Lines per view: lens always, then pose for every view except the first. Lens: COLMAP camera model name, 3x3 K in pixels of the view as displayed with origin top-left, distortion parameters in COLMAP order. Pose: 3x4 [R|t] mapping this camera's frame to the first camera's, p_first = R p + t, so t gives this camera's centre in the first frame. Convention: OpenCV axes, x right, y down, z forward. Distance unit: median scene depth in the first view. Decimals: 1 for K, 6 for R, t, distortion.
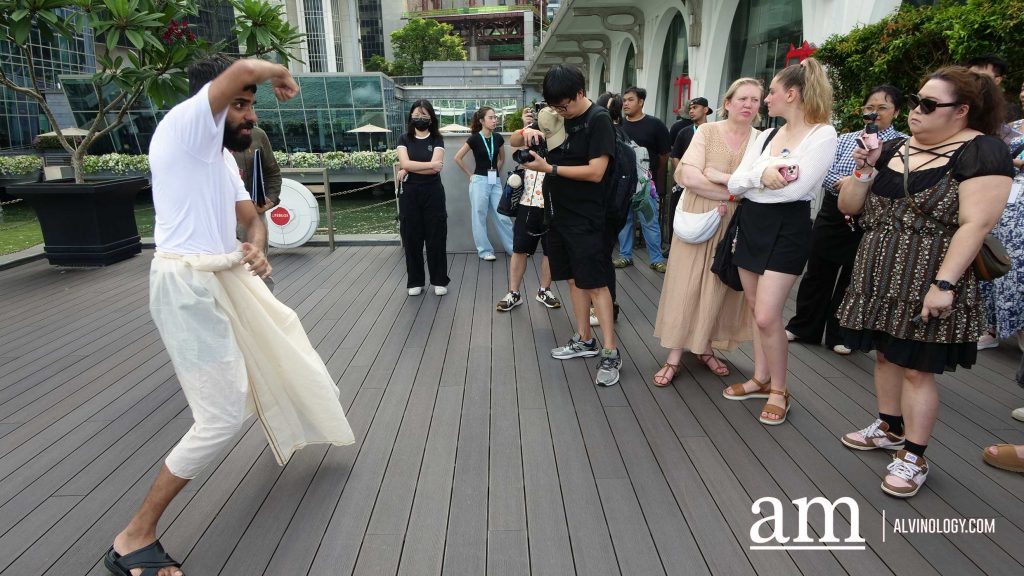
lens RADIAL K [[544.7, 0, 511.1], [0, 544.7, 287.9], [0, 0, 1]] dist [-0.001261, -0.000111]
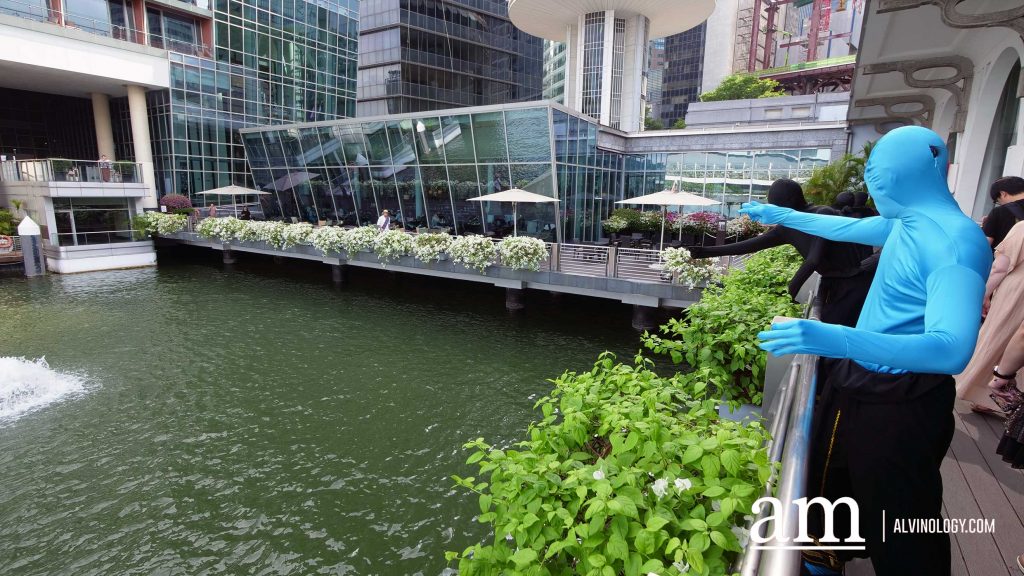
lens RADIAL K [[544.7, 0, 514.2], [0, 544.7, 292.4], [0, 0, 1]] dist [-0.001261, -0.000111]
pose [[0.851582, 0.120862, -0.510098, 0.027127], [-0.179453, 0.981480, -0.067036, -0.107594], [0.492549, 0.148625, 0.857500, 0.366747]]
